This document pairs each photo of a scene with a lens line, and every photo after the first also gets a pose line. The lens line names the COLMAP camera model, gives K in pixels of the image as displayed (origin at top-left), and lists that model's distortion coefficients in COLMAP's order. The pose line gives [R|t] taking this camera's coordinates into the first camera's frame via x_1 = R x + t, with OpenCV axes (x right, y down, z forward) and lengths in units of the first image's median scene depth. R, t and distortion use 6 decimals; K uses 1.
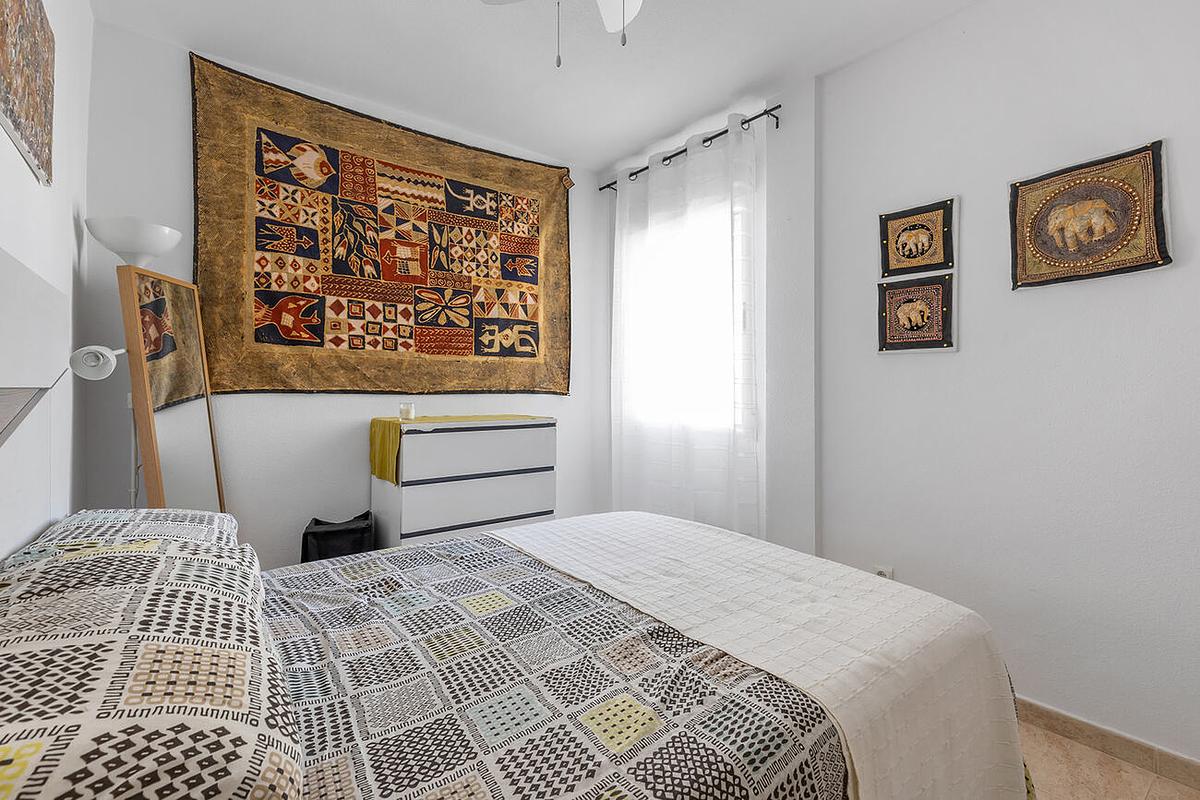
lens RADIAL K [[549.0, 0, 600.0], [0, 549.0, 400.0], [0, 0, 1]] dist [0.000486, -0.000100]
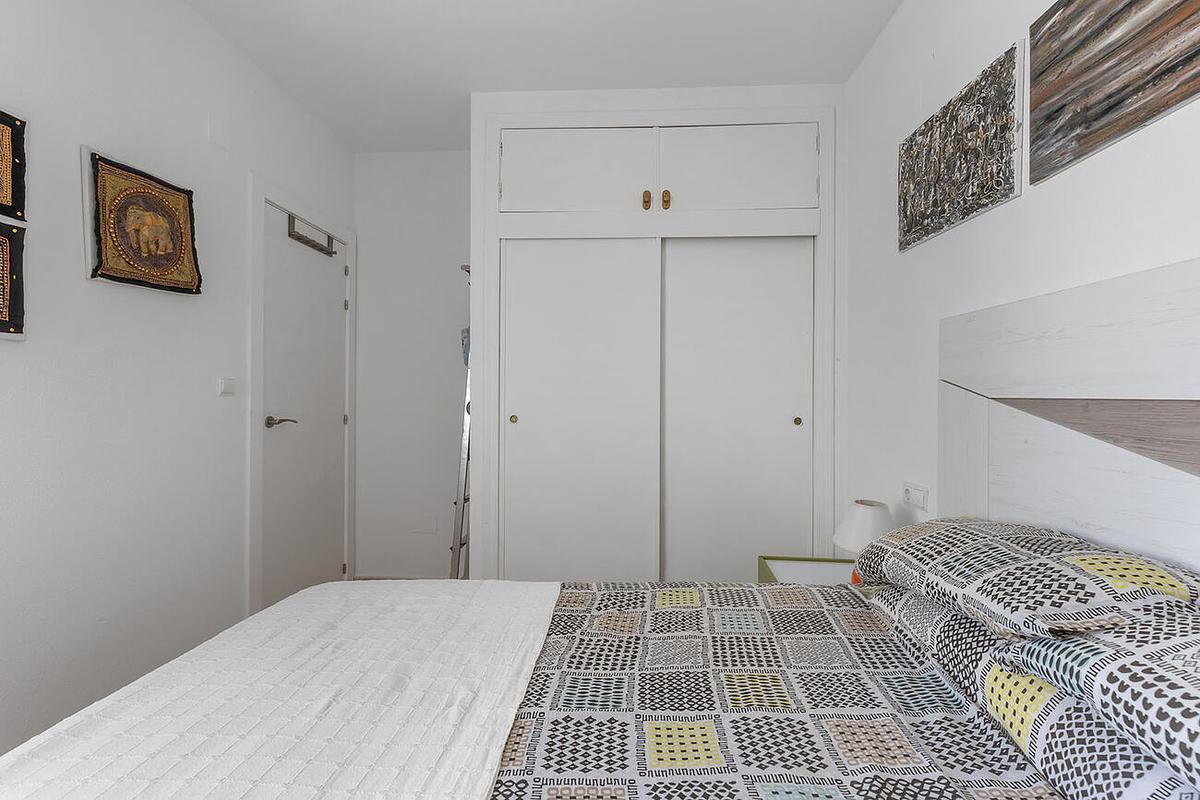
lens RADIAL K [[539.8, 0, 600.0], [0, 539.8, 400.0], [0, 0, 1]] dist [-0.001096, -0.000180]
pose [[-0.764598, -0.012299, 0.644390, -0.464428], [0.008150, 0.999553, 0.028748, -0.032212], [-0.644456, 0.027232, -0.764157, 1.346529]]
